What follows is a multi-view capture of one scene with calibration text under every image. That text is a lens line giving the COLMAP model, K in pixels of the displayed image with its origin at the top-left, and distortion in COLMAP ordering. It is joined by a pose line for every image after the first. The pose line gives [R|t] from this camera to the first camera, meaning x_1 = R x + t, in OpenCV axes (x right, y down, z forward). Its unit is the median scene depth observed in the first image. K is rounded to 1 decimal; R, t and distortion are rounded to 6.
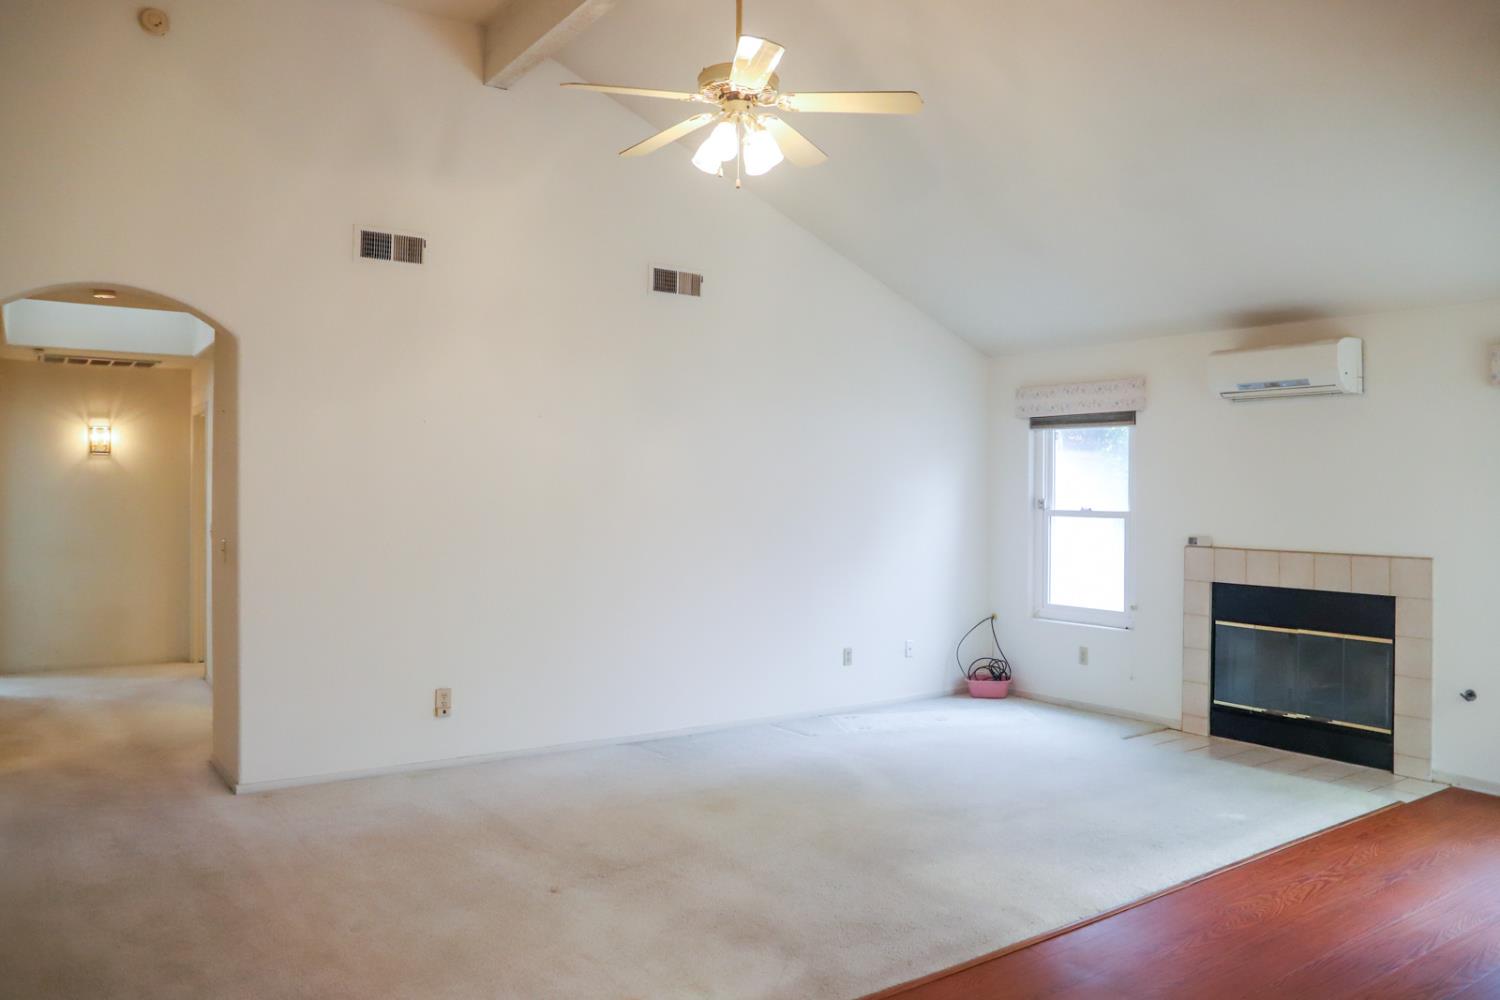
lens RADIAL K [[1064.8, 0, 750.0], [0, 1064.8, 500.0], [0, 0, 1]] dist [-0.113676, 0.094459]
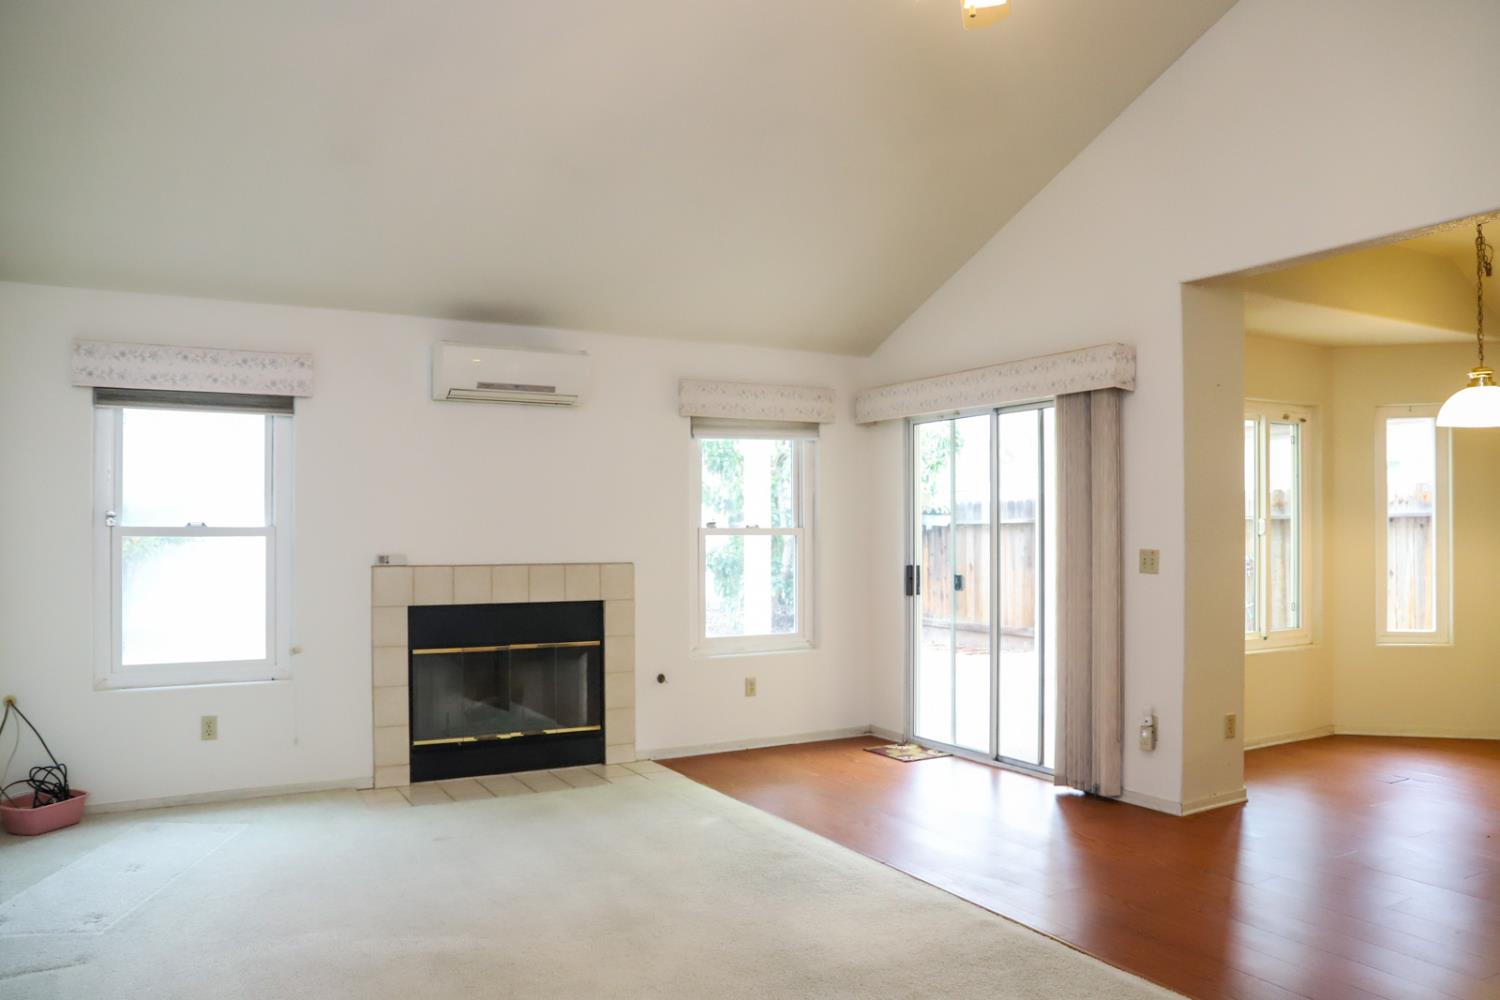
lens RADIAL K [[1078.5, 0, 746.7], [0, 1078.5, 512.3], [0, 0, 1]] dist [-0.120416, 0.098825]
pose [[0.117566, -0.006648, 0.993043, -0.397869], [0.002979, 0.999975, 0.006342, -0.003497], [-0.993061, 0.002212, 0.117583, 0.620870]]
